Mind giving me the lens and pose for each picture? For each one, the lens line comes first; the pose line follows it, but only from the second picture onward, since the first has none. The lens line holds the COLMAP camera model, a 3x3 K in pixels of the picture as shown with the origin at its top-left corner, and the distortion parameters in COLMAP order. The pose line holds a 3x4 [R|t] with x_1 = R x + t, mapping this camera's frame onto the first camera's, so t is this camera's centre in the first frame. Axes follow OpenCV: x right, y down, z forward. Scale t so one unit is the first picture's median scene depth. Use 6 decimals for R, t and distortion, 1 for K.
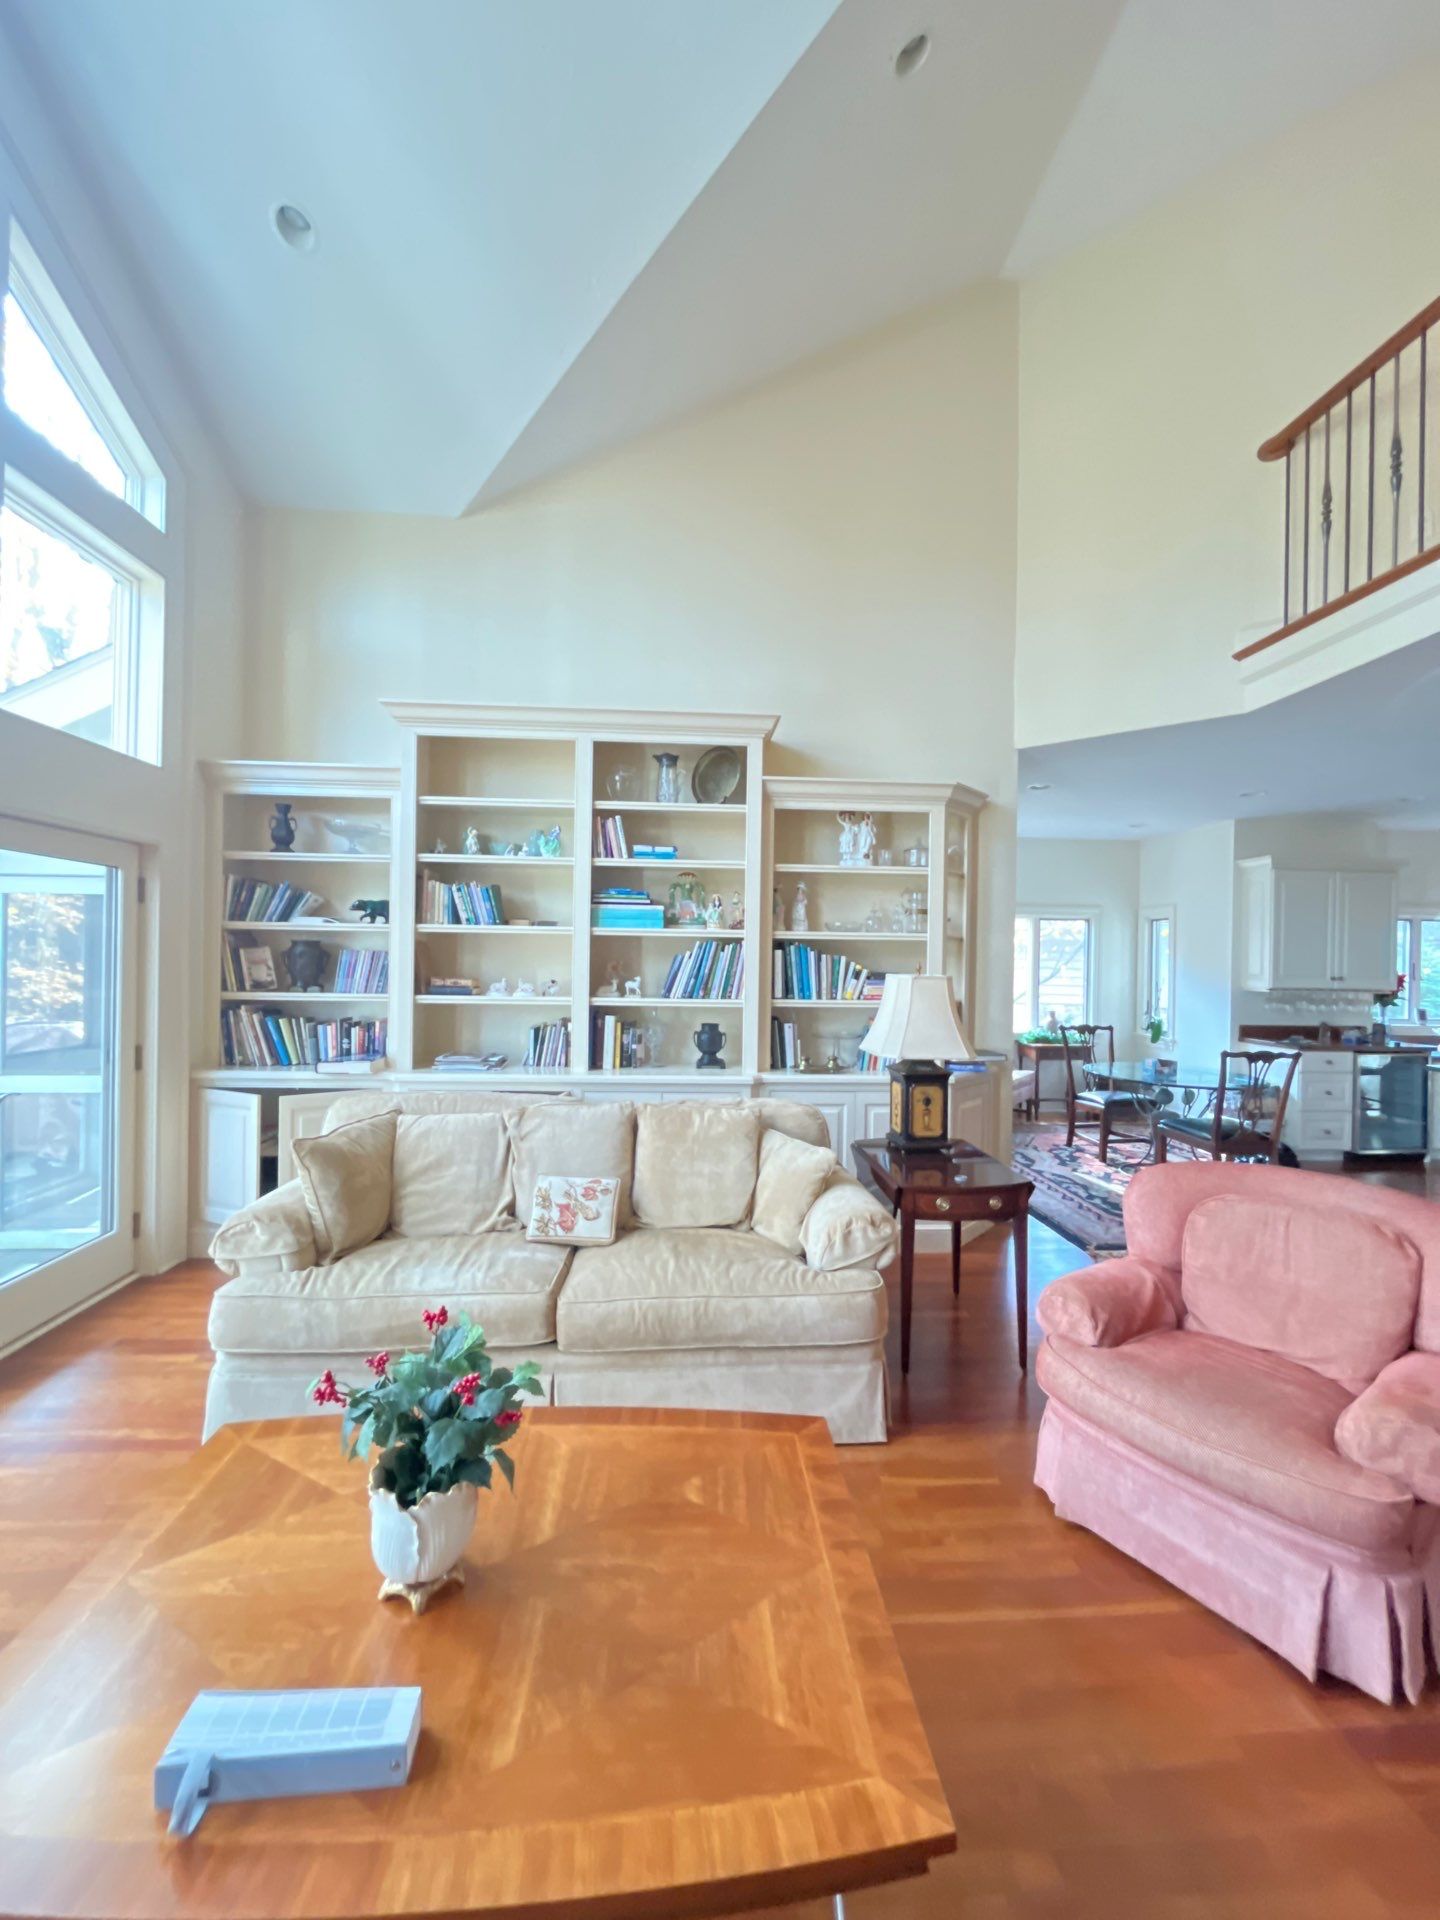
lens RADIAL K [[740.0, 0, 720.0], [0, 740.0, 960.0], [0, 0, 1]] dist [0.001616, 0.000098]
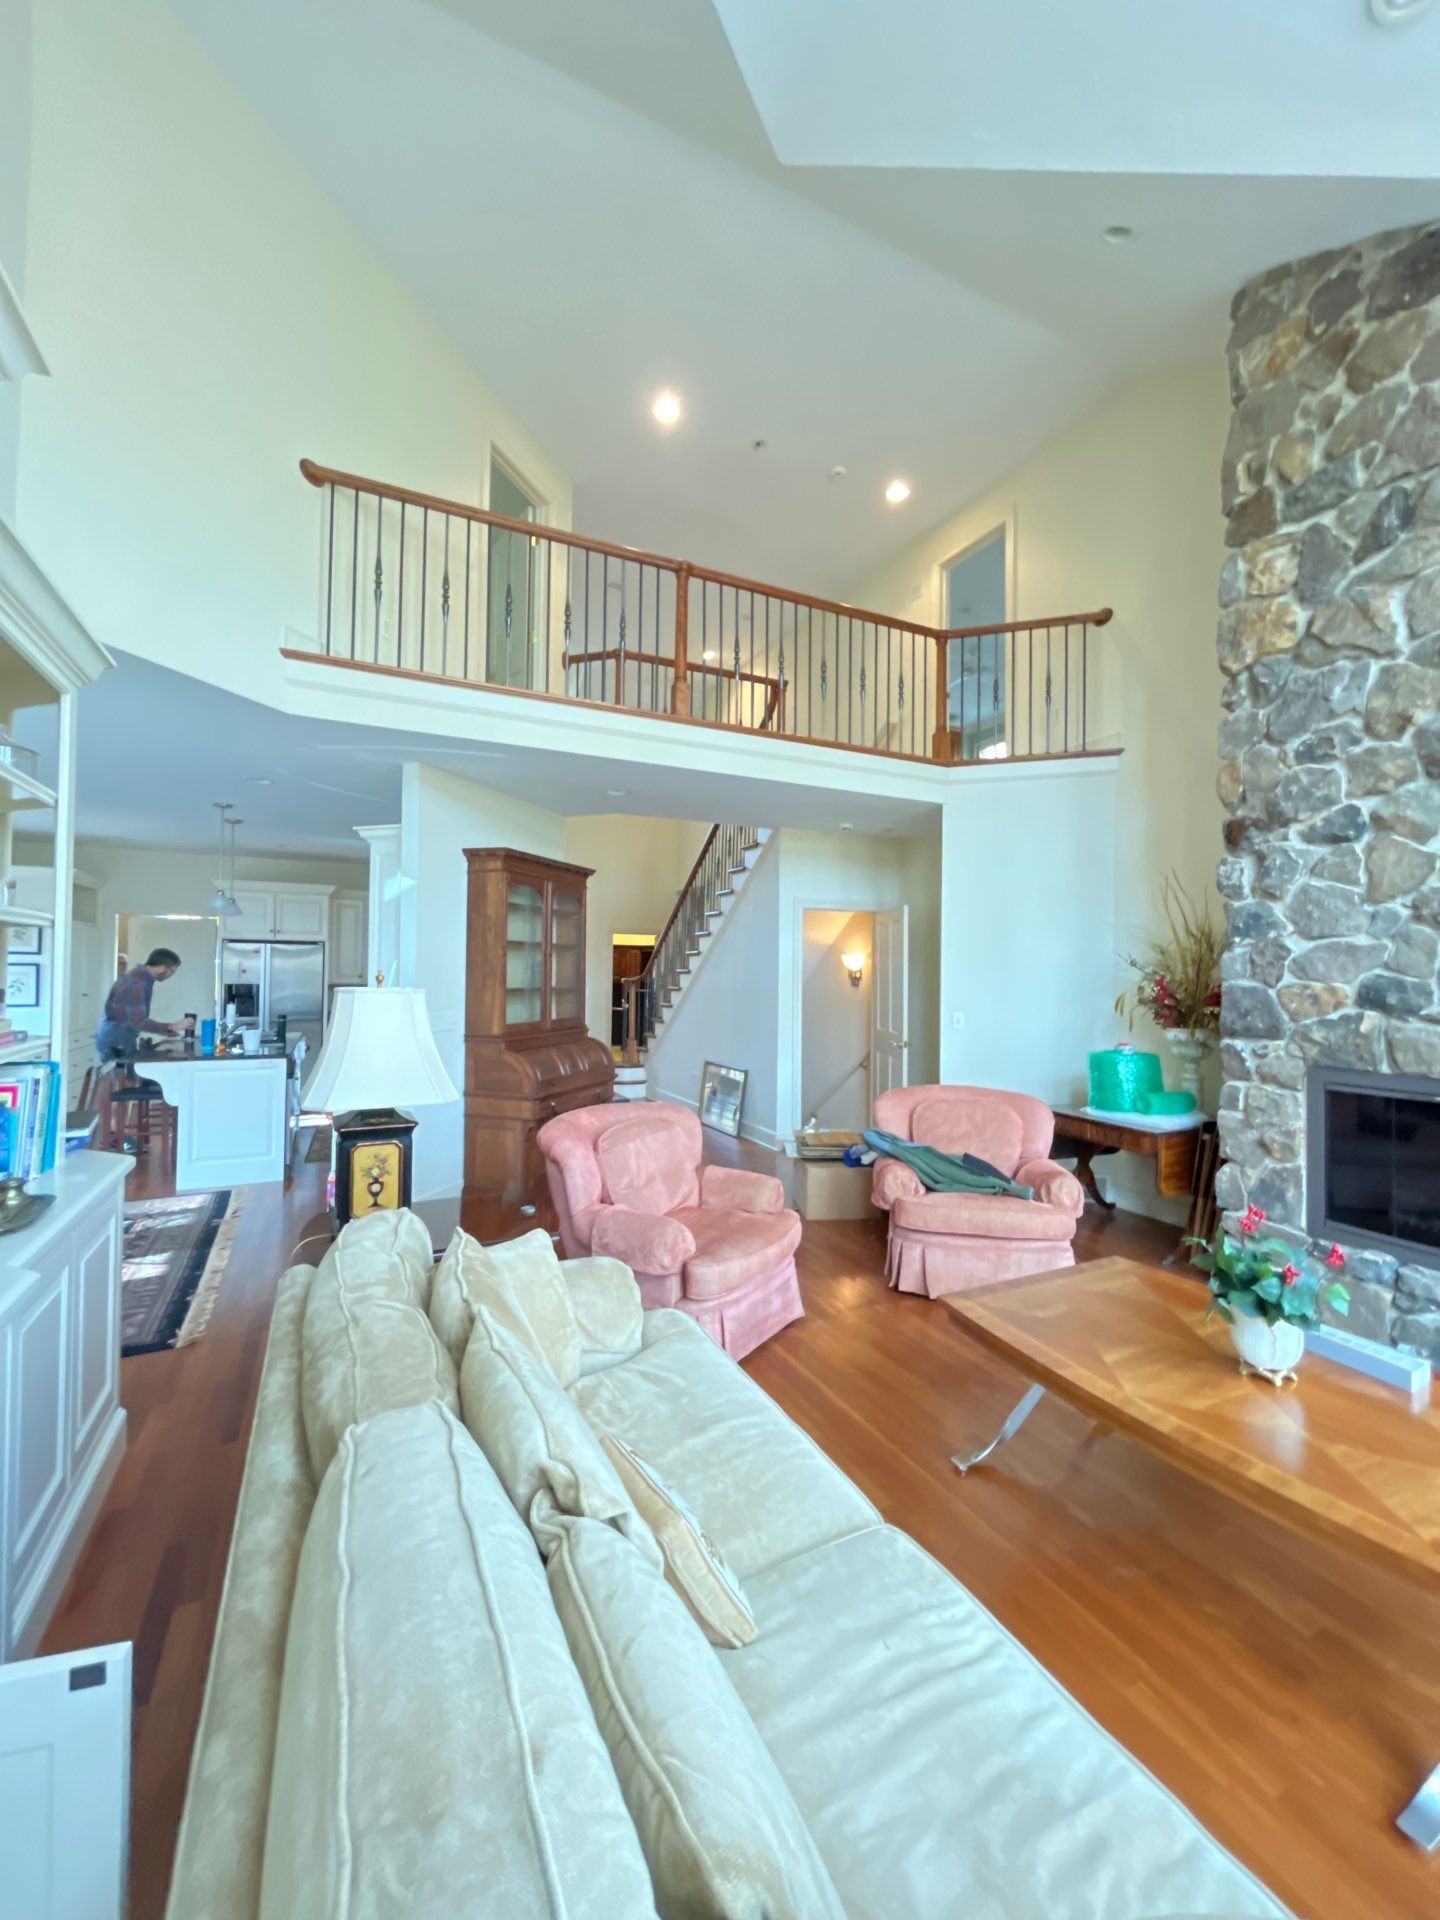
lens RADIAL K [[740.0, 0, 720.0], [0, 740.0, 960.0], [0, 0, 1]] dist [0.001616, 0.000098]
pose [[-0.405361, -0.000109, 0.914157, -0.467624], [-0.021055, 0.999736, -0.009217, -0.007962], [-0.913914, -0.022983, -0.405256, 0.938366]]
